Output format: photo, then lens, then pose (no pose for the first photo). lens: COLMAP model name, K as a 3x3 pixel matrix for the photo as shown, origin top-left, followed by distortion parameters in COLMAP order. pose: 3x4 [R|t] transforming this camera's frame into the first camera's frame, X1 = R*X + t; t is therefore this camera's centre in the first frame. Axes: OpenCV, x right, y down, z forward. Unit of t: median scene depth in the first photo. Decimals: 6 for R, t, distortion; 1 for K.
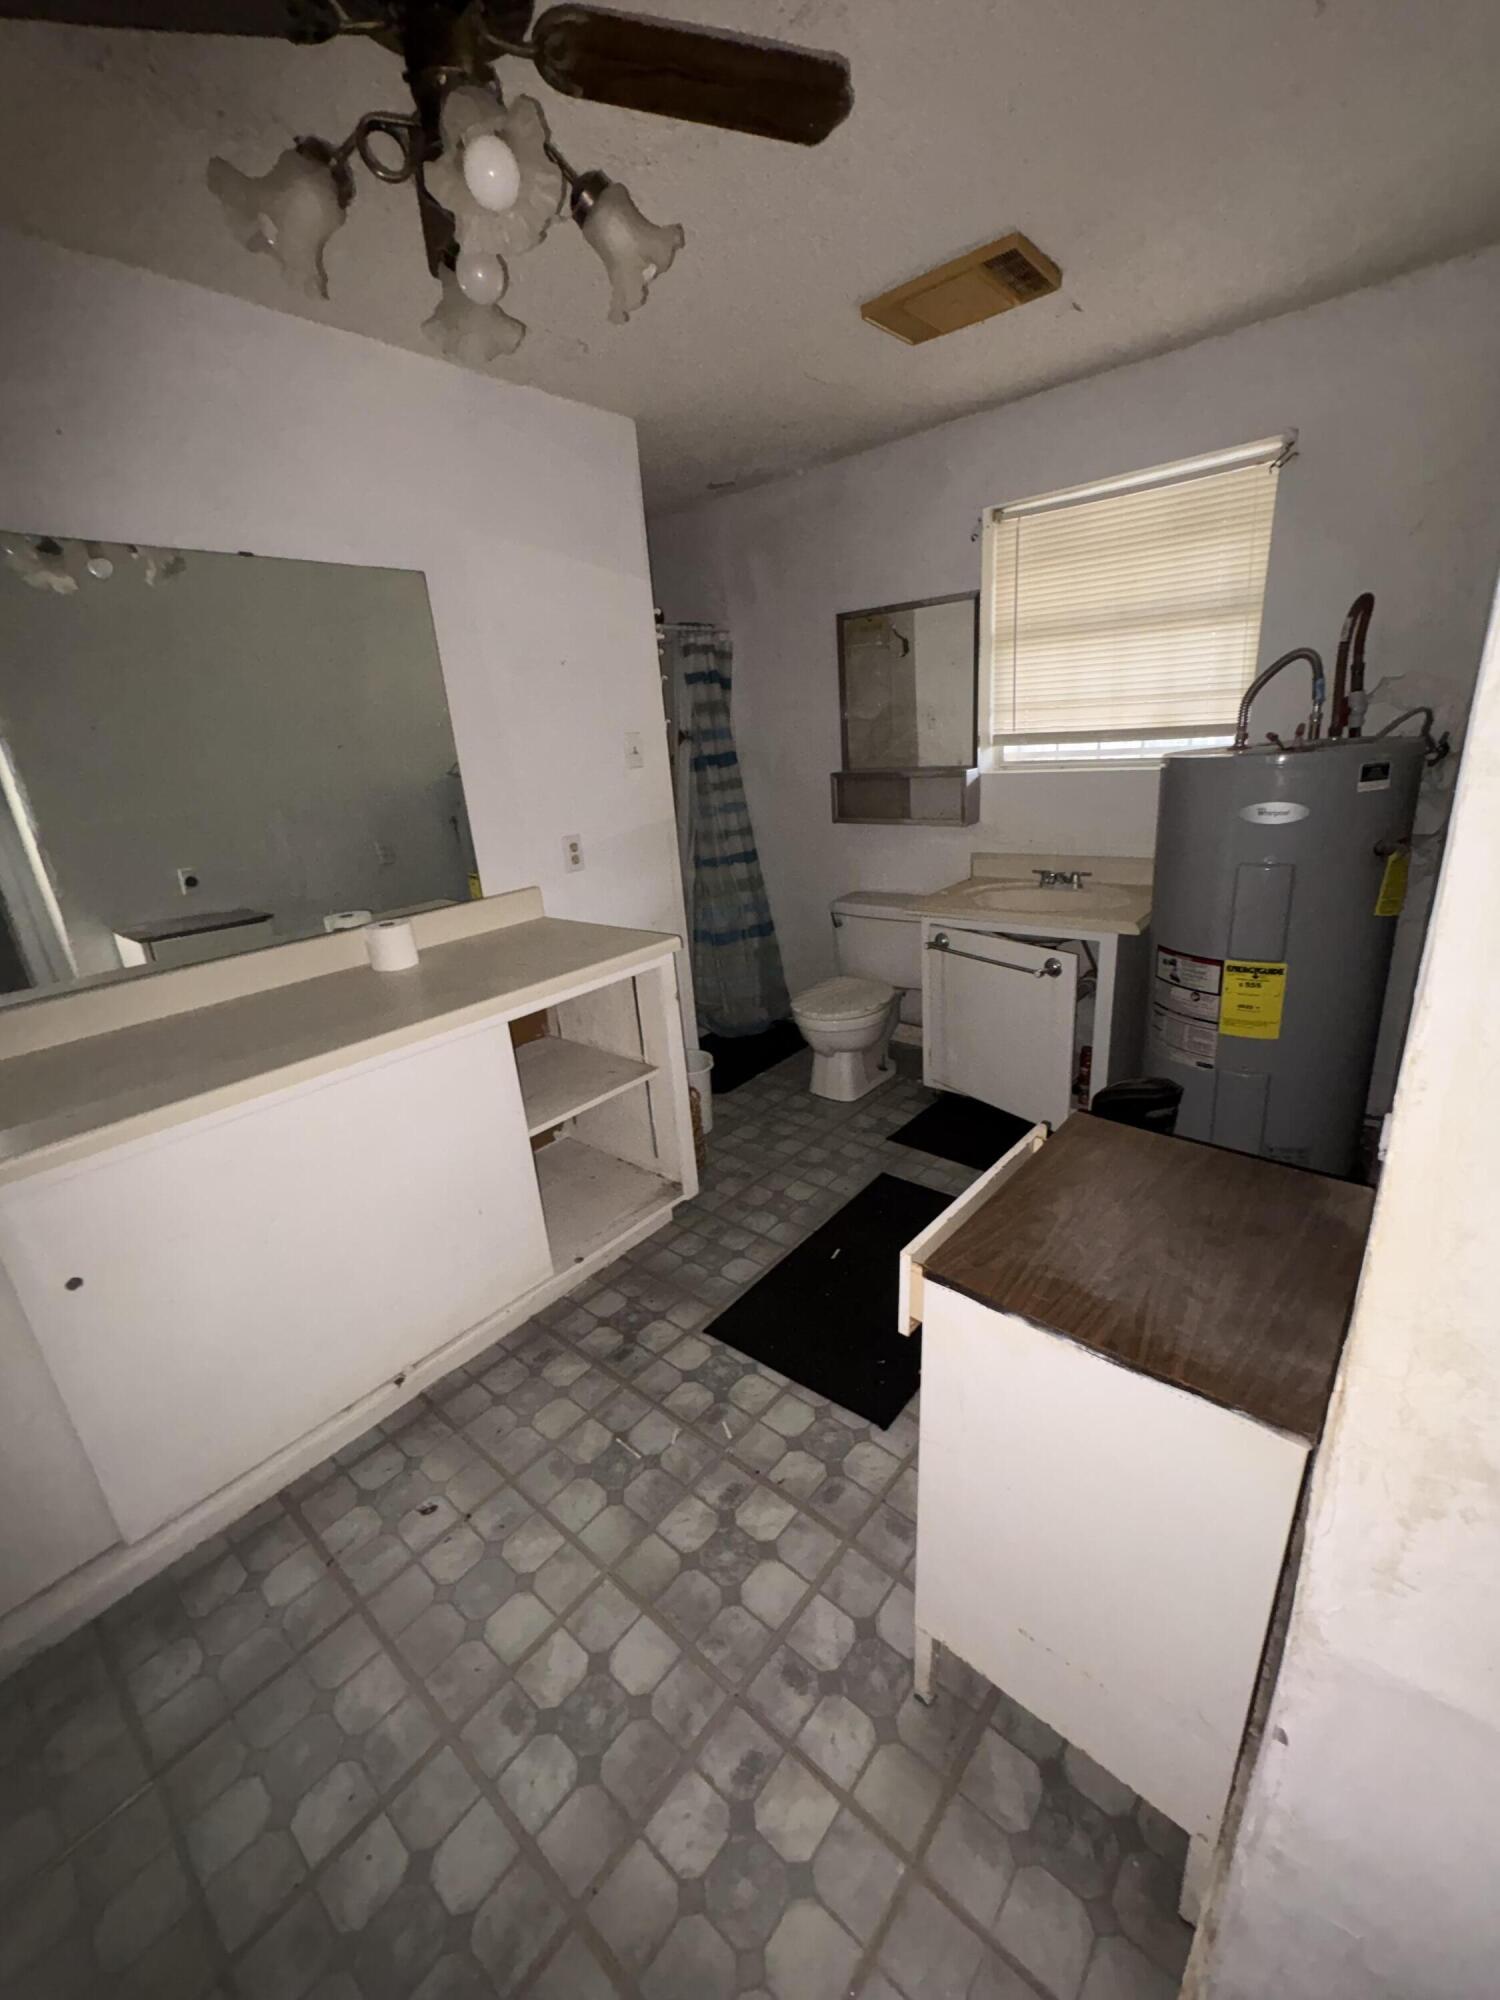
lens RADIAL K [[805.5, 0, 756.8], [0, 805.5, 987.6], [0, 0, 1]] dist [0.022879, -0.008420]
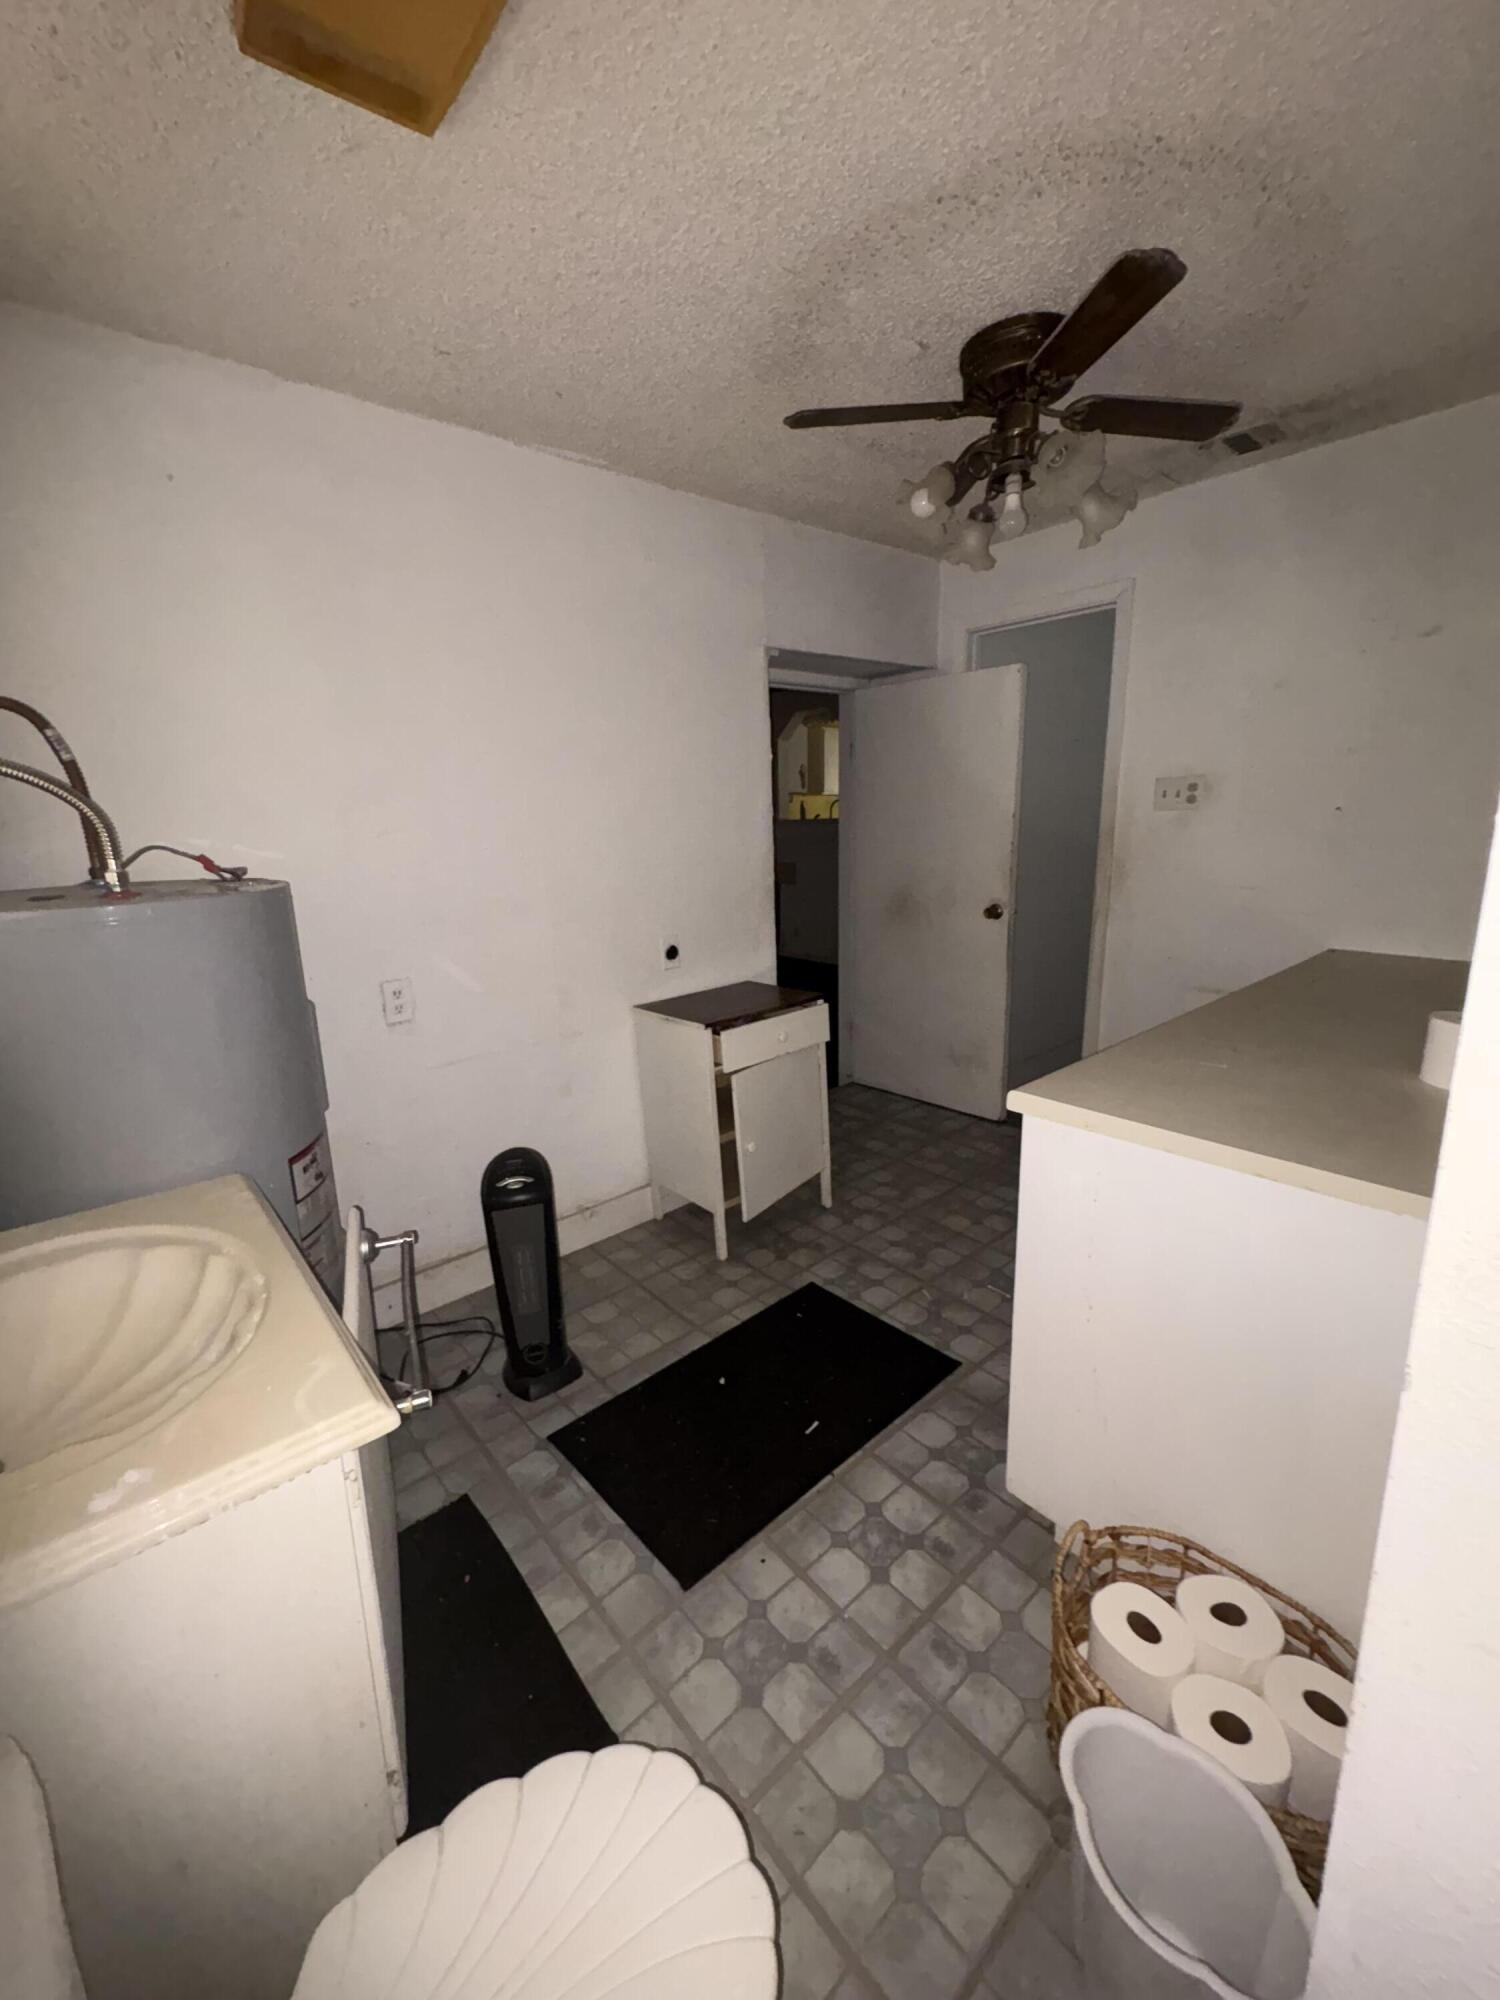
lens RADIAL K [[805.5, 0, 756.8], [0, 805.5, 987.6], [0, 0, 1]] dist [0.022879, -0.008420]
pose [[-0.984272, 0.061537, 0.165595, -0.008794], [0.136962, 0.857859, 0.495296, -0.403644], [-0.111578, 0.510187, -0.852795, 1.282565]]
